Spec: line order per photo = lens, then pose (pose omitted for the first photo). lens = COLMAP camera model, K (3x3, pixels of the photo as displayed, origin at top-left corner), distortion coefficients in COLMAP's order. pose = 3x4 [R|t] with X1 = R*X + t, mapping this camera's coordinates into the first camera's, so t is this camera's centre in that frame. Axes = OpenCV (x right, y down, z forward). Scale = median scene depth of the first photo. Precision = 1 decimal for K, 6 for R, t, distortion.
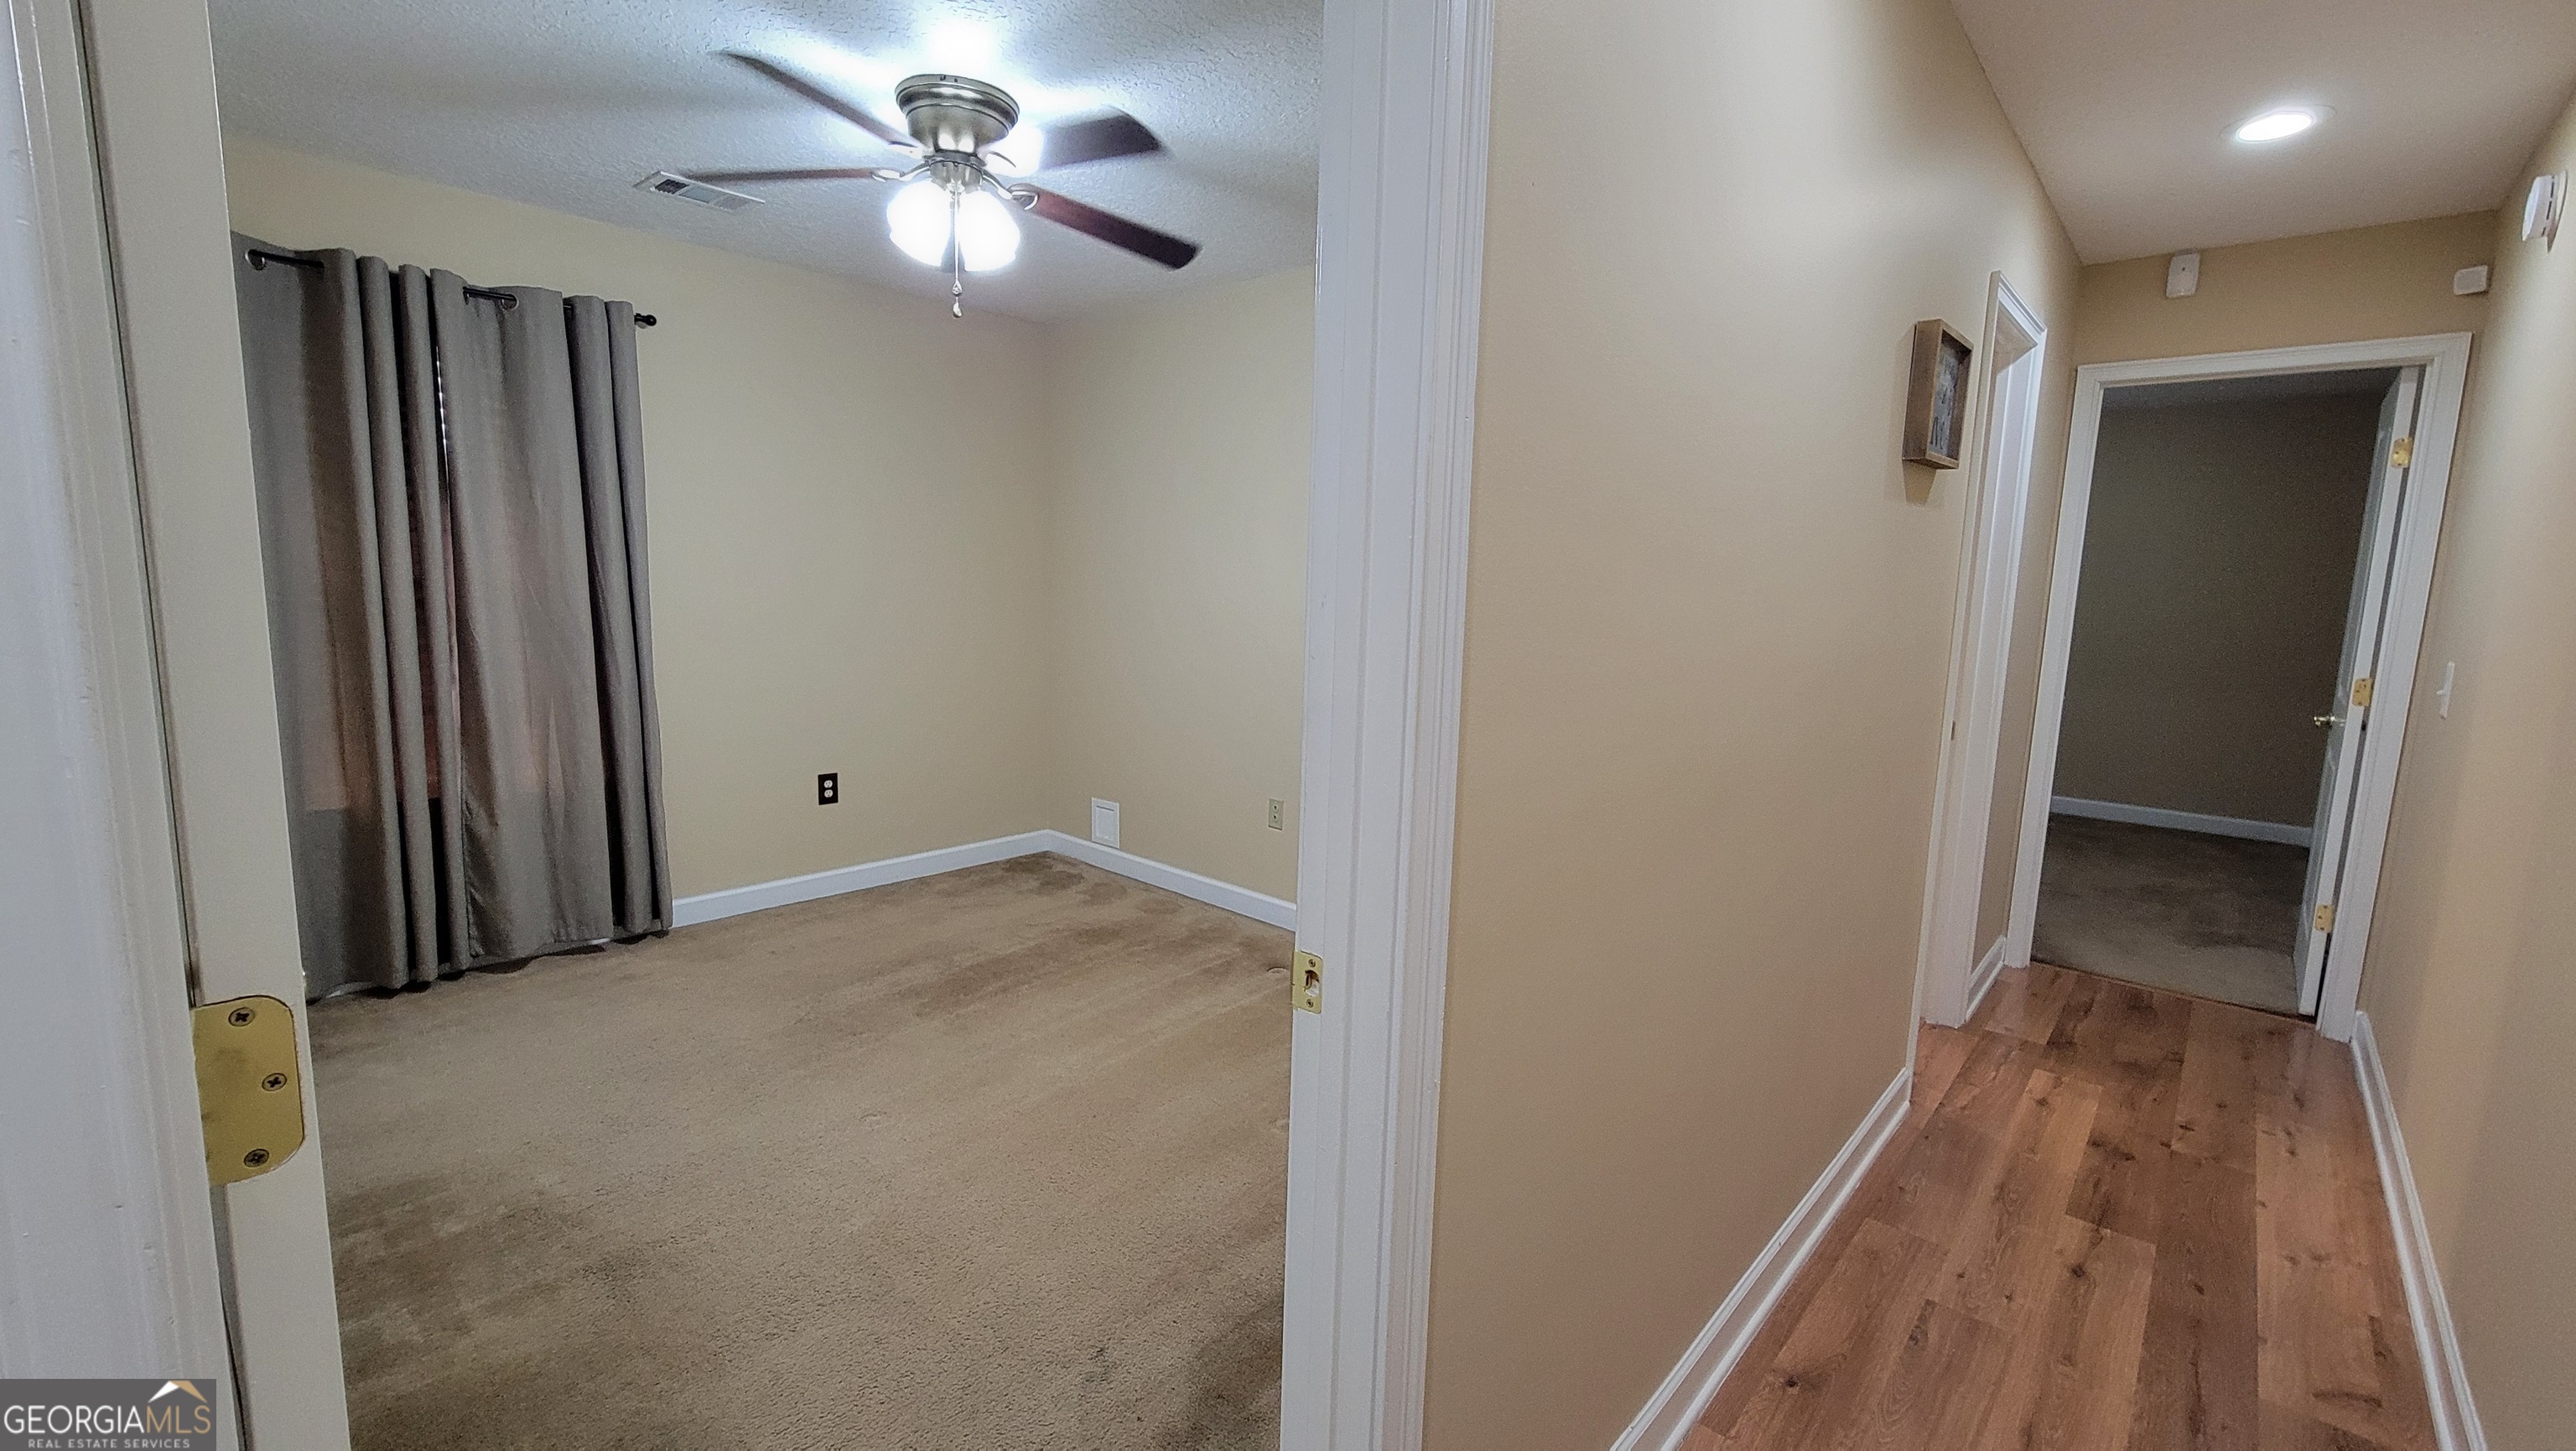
lens RADIAL K [[1055.3, 0, 1271.8], [0, 1055.3, 721.2], [0, 0, 1]] dist [-0.004769, -0.000282]
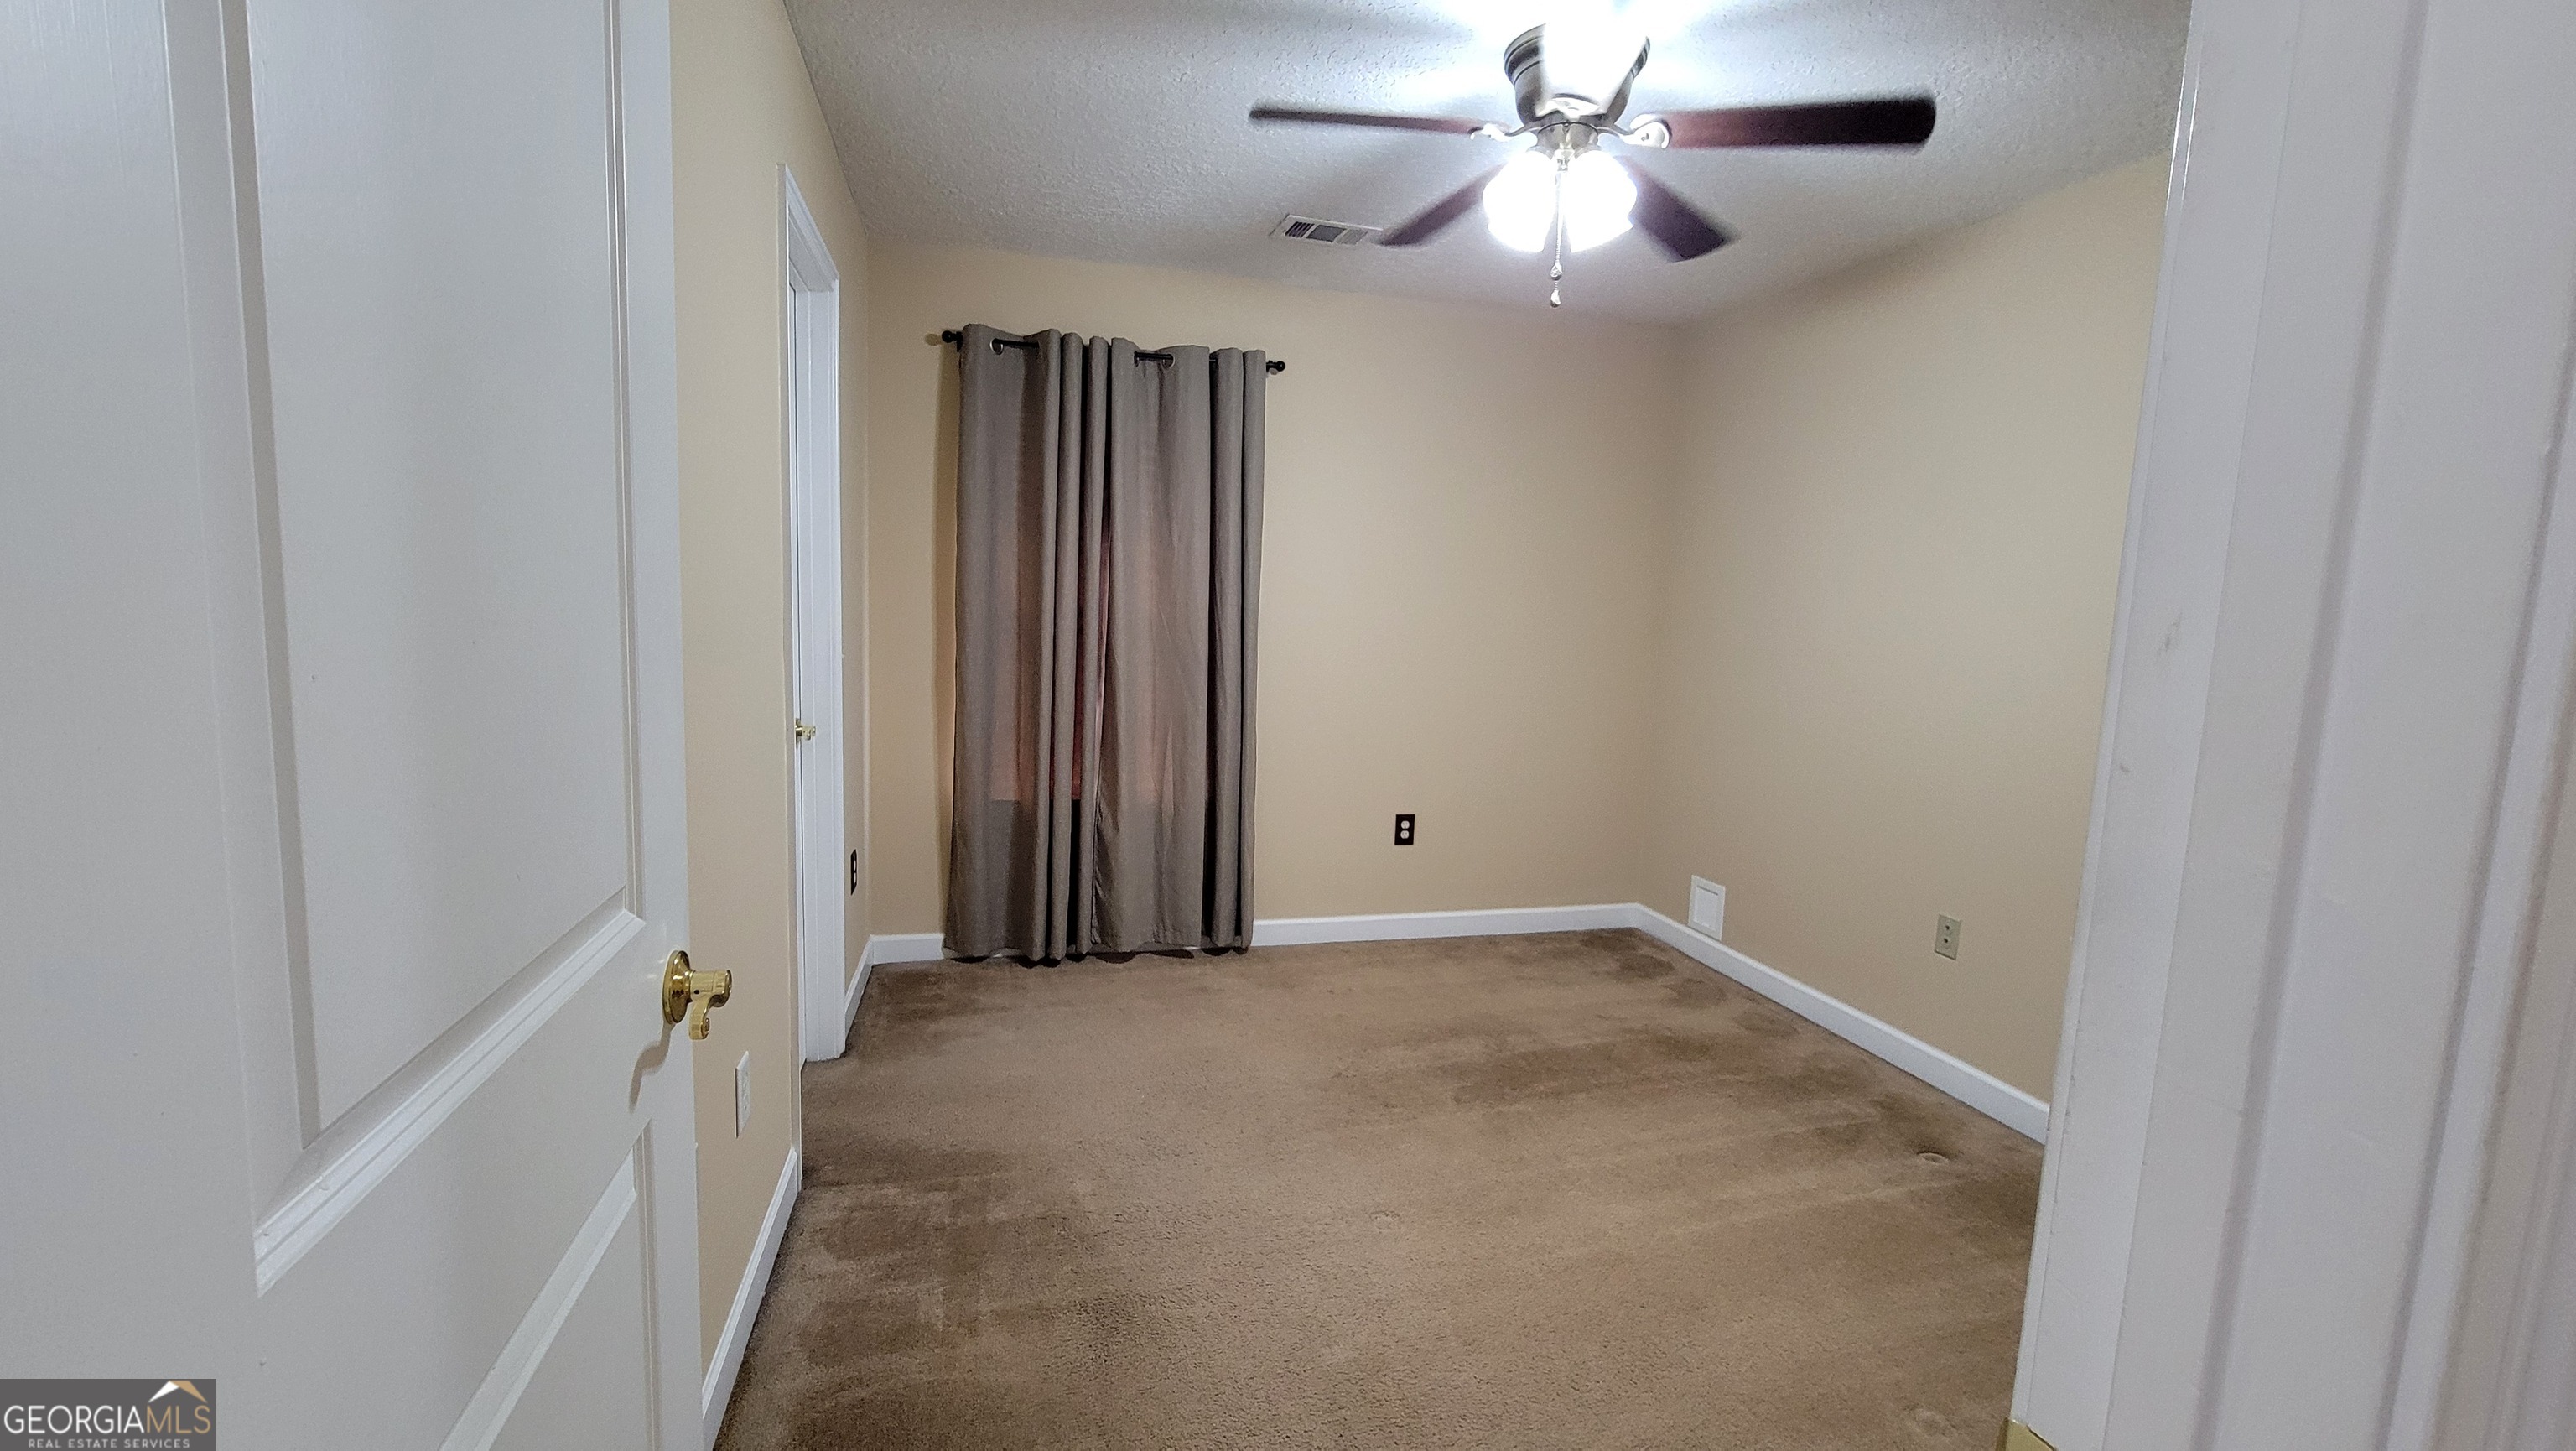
lens RADIAL K [[1055.3, 0, 1271.8], [0, 1055.3, 721.2], [0, 0, 1]] dist [-0.004769, -0.000282]
pose [[0.839416, 0.066683, -0.539384, -0.006903], [-0.089220, 0.995888, -0.015730, -0.011609], [0.536117, 0.061328, 0.841913, 0.137967]]
